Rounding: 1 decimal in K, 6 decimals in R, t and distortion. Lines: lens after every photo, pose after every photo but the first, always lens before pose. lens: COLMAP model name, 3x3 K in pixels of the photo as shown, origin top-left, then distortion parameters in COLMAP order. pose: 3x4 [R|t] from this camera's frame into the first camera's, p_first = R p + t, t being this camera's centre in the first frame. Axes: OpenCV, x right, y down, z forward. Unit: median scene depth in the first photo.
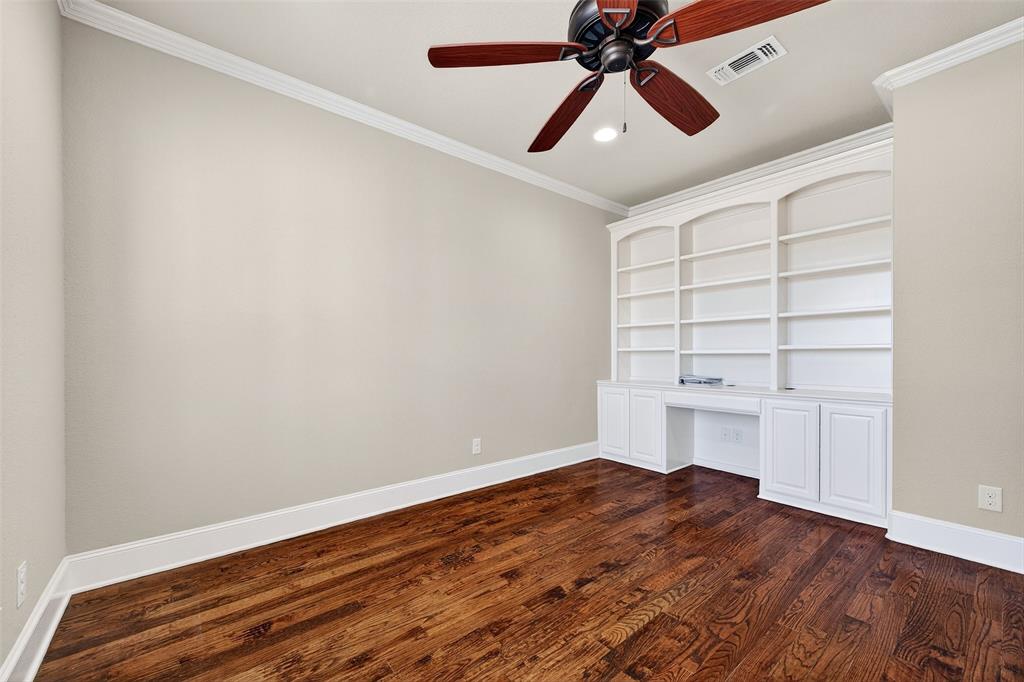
lens RADIAL K [[394.0, 0, 513.0], [0, 394.0, 351.5], [0, 0, 1]] dist [0.004825, -0.001953]
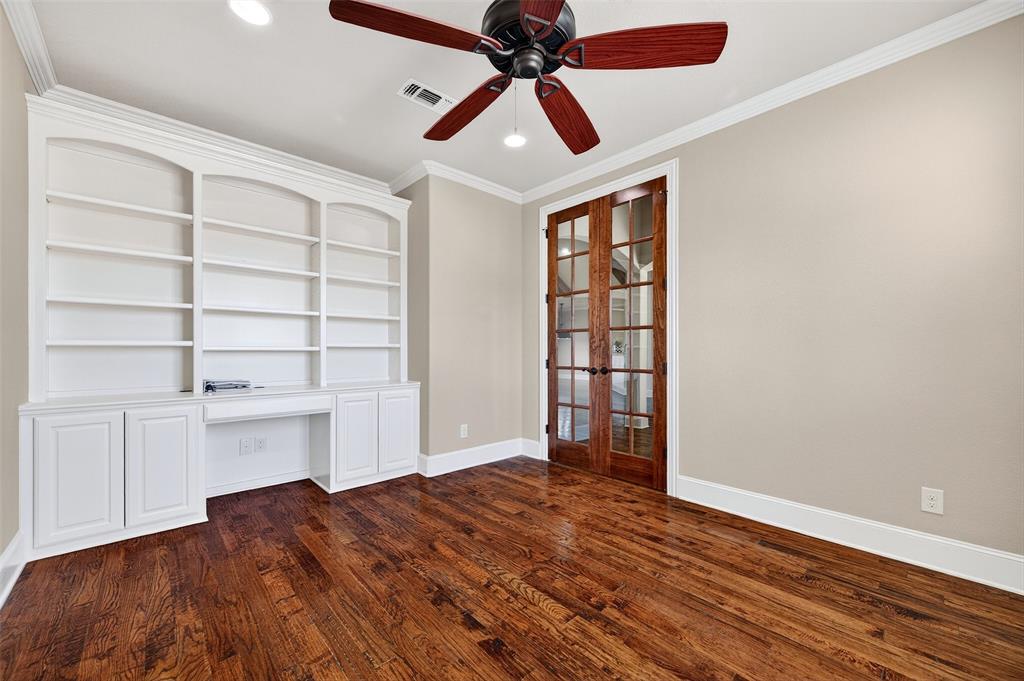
lens RADIAL K [[394.0, 0, 513.4], [0, 394.0, 347.5], [0, 0, 1]] dist [0.004825, -0.001953]
pose [[-0.034830, 0.007569, 0.999365, -0.588843], [-0.007493, 0.999941, -0.007834, 0.002002], [-0.999365, -0.007761, -0.034771, 0.824593]]
